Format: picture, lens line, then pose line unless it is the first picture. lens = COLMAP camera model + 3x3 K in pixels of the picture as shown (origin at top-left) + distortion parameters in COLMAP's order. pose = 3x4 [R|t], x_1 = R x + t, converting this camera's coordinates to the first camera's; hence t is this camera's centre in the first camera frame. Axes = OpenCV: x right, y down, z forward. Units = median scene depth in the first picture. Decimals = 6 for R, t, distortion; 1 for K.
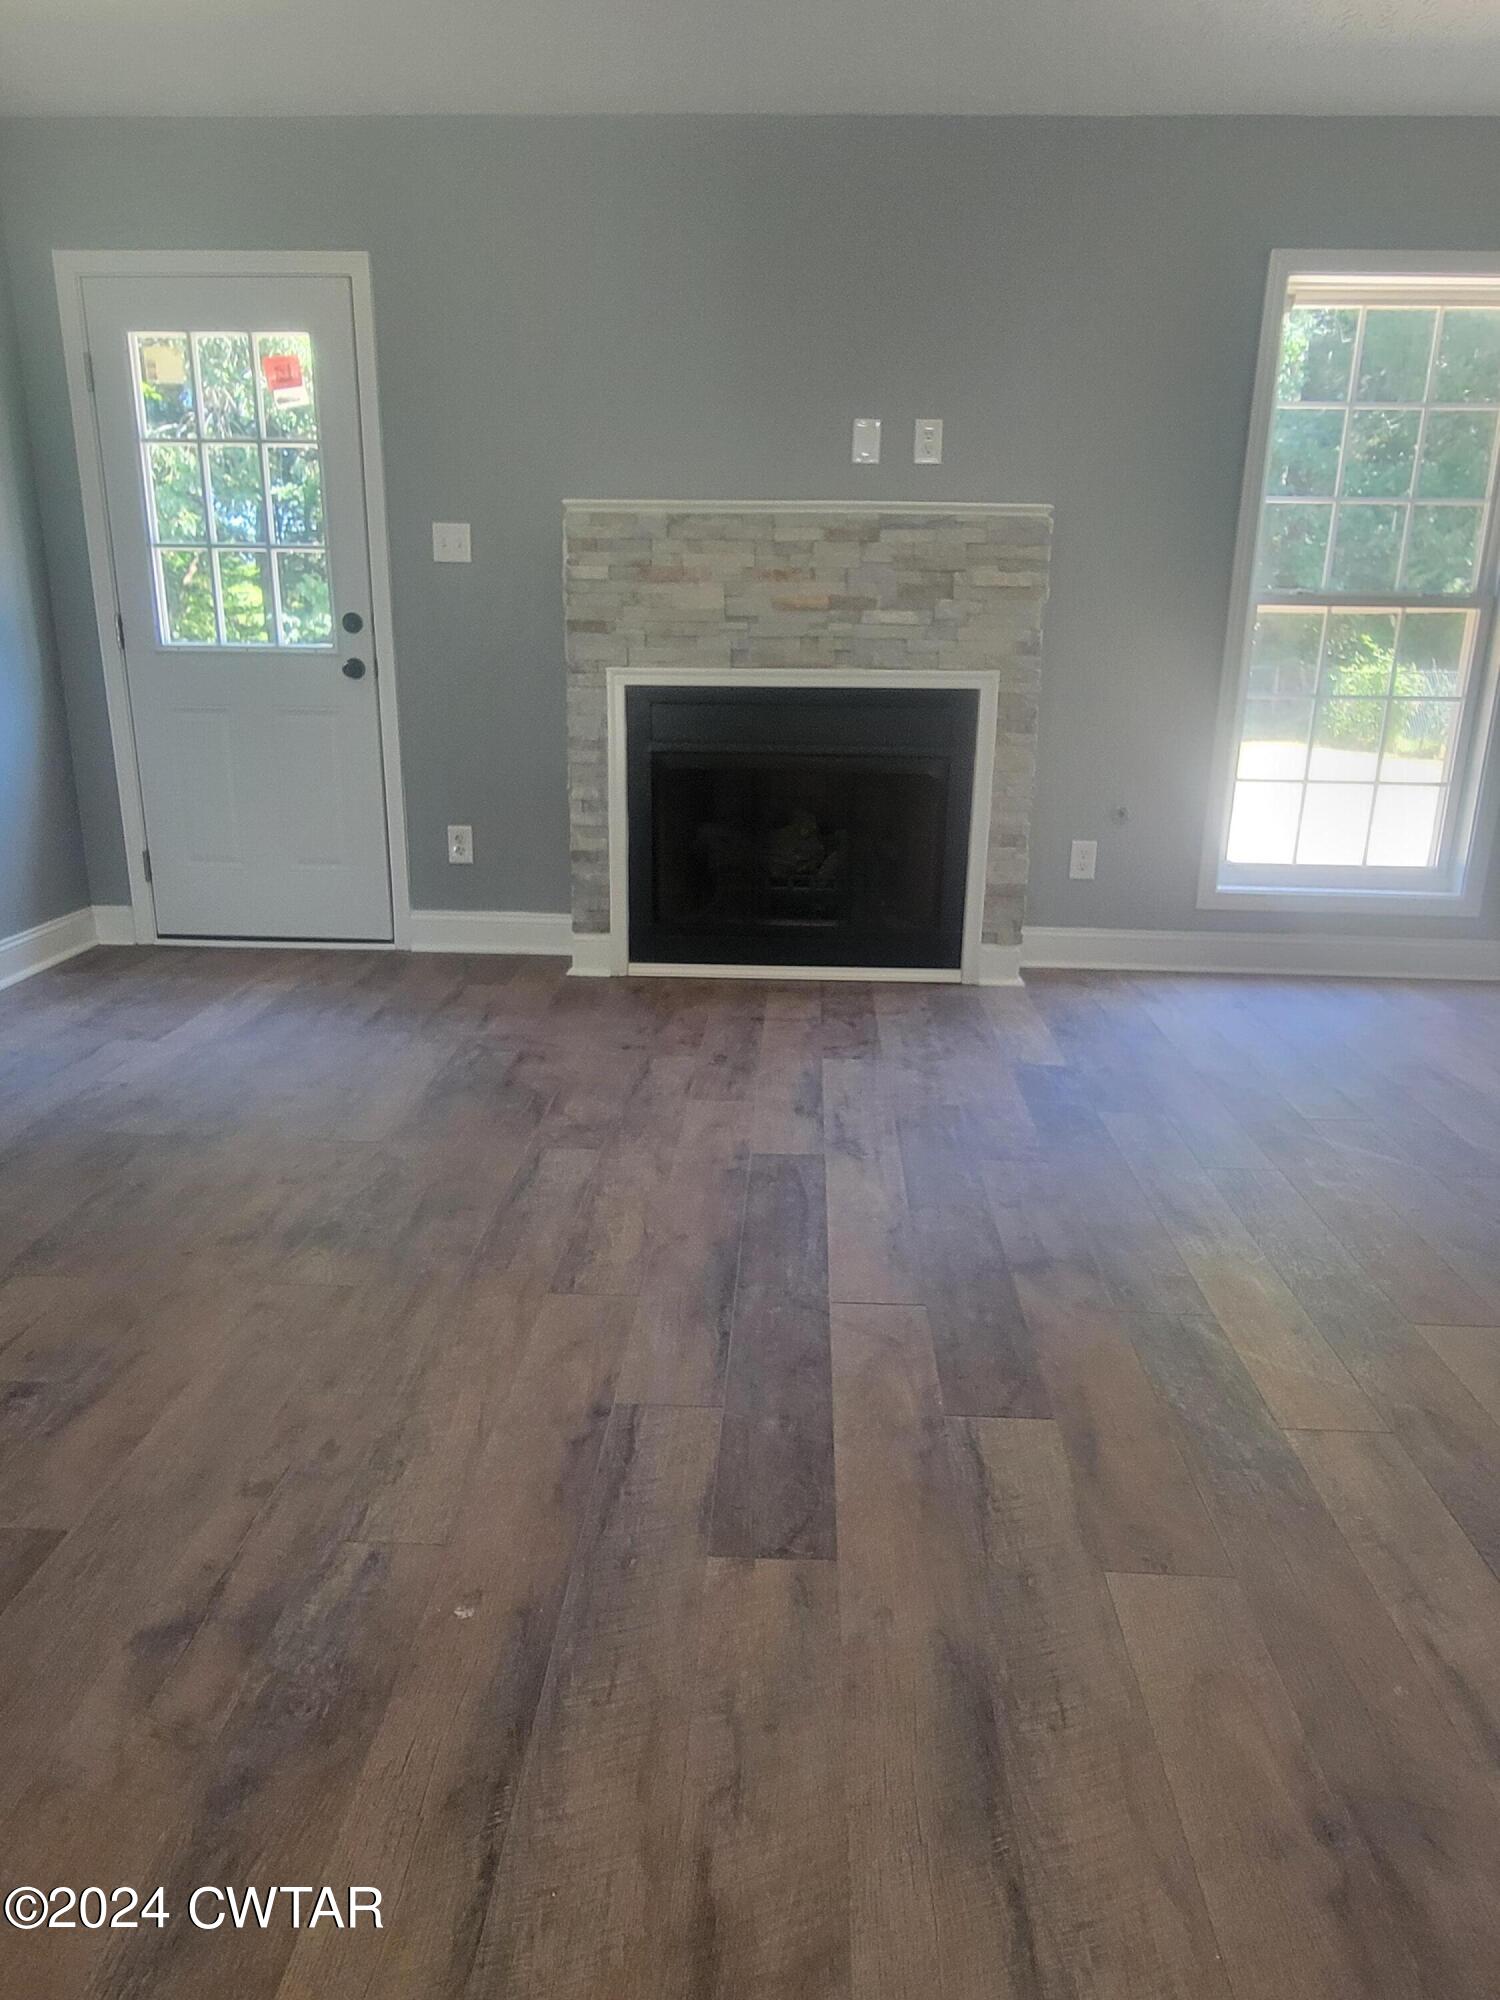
lens RADIAL K [[1255.6, 0, 758.1], [0, 1255.6, 969.5], [0, 0, 1]] dist [-0.008624, 0.002690]
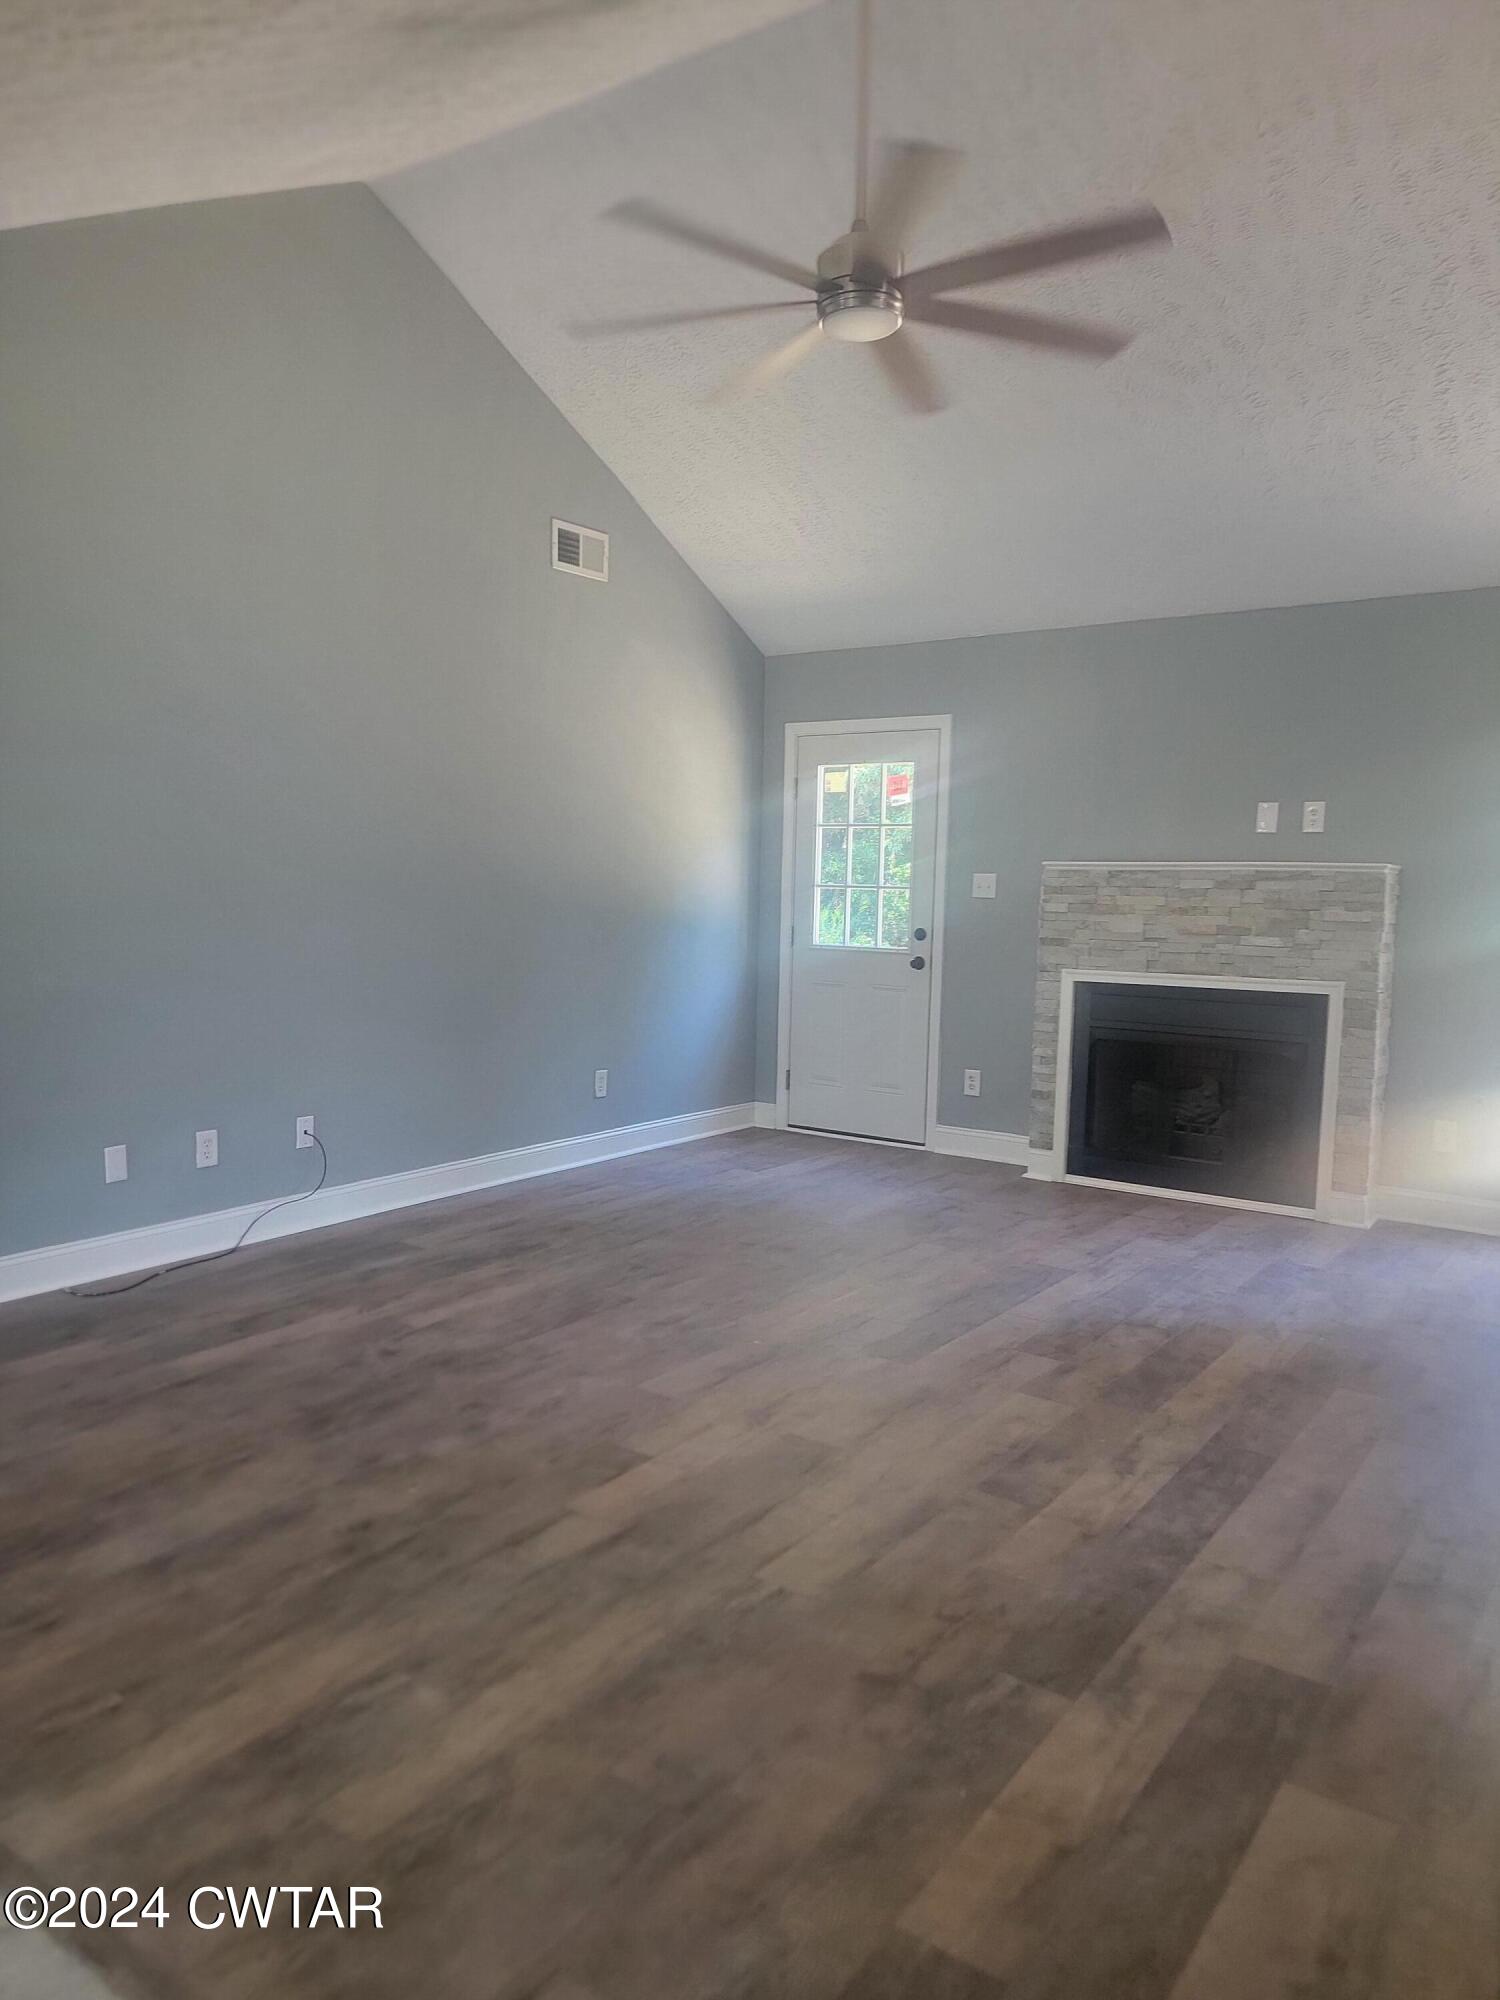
lens RADIAL K [[1408.0, 0, 745.0], [0, 1408.0, 1007.4], [0, 0, 1]] dist [0.061518, -0.000318]
pose [[0.835263, 0.052564, -0.547333, 0.485108], [-0.159579, 0.975750, -0.149819, 0.114829], [0.526185, 0.212481, 0.823396, -0.567753]]
